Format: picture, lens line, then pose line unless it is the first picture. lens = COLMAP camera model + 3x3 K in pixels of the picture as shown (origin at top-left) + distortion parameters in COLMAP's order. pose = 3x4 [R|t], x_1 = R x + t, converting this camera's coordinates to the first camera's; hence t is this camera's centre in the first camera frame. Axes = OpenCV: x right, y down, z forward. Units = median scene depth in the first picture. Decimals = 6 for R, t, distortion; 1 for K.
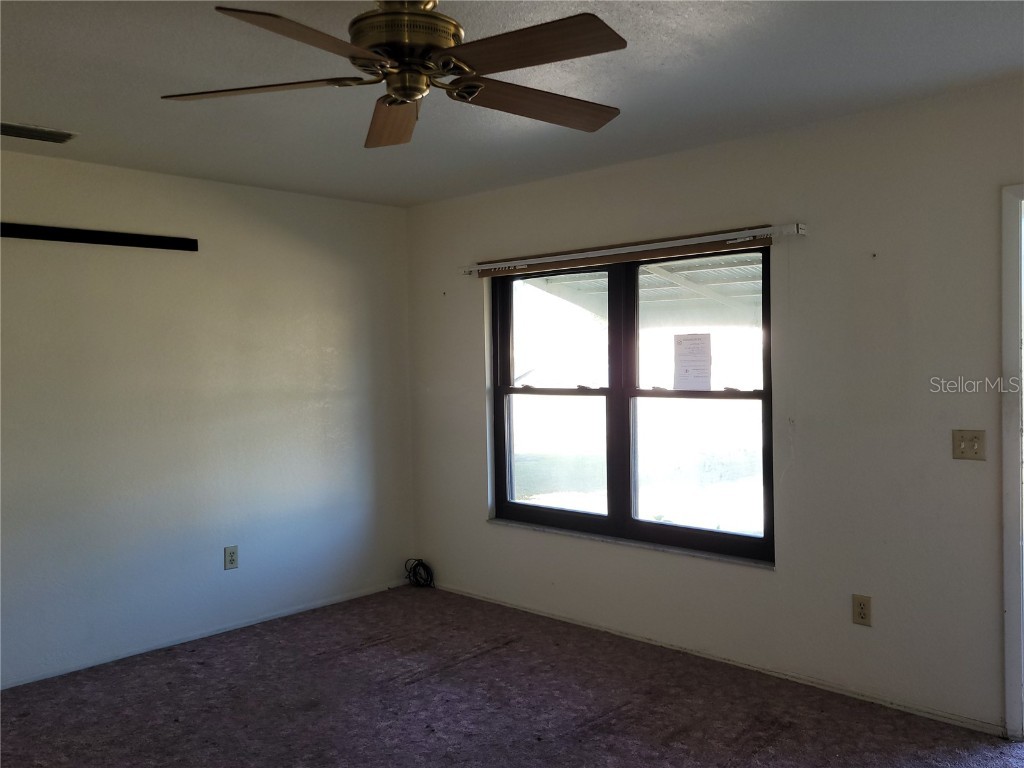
lens RADIAL K [[866.4, 0, 523.2], [0, 866.4, 381.7], [0, 0, 1]] dist [0.051318, -0.038625]
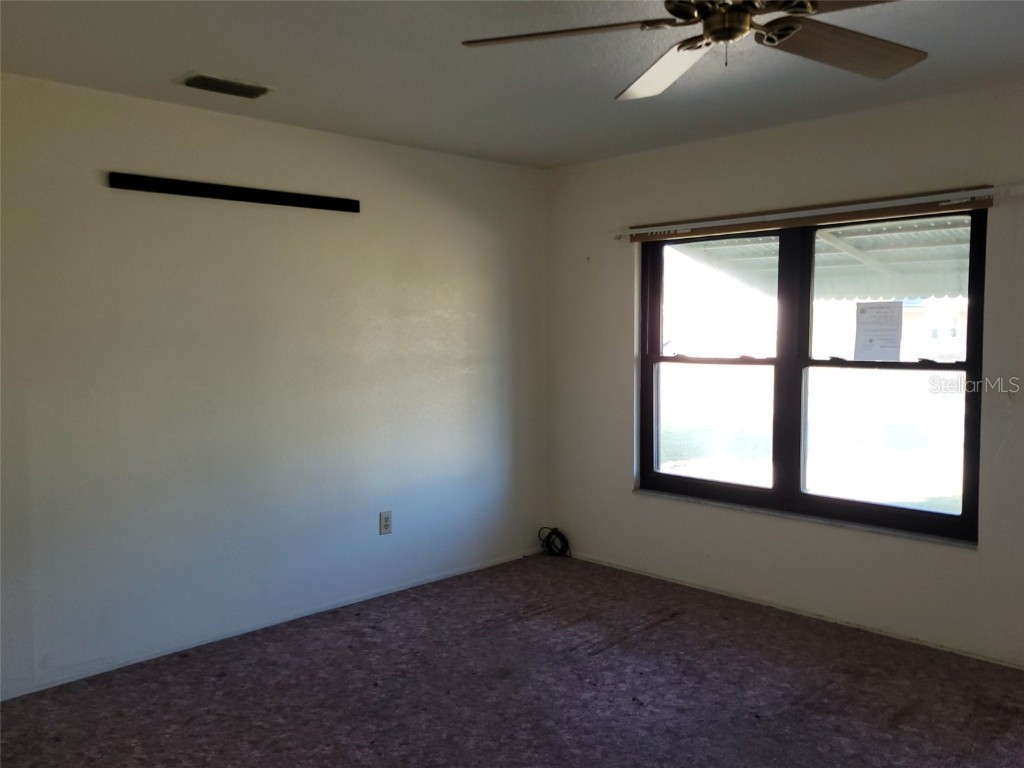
lens RADIAL K [[866.4, 0, 534.6], [0, 866.4, 387.8], [0, 0, 1]] dist [0.051318, -0.038625]
pose [[0.999186, 0.013969, -0.037834, -0.141428], [-0.012330, 0.998991, 0.043193, 0.002723], [0.038399, -0.042692, 0.998350, 0.023176]]
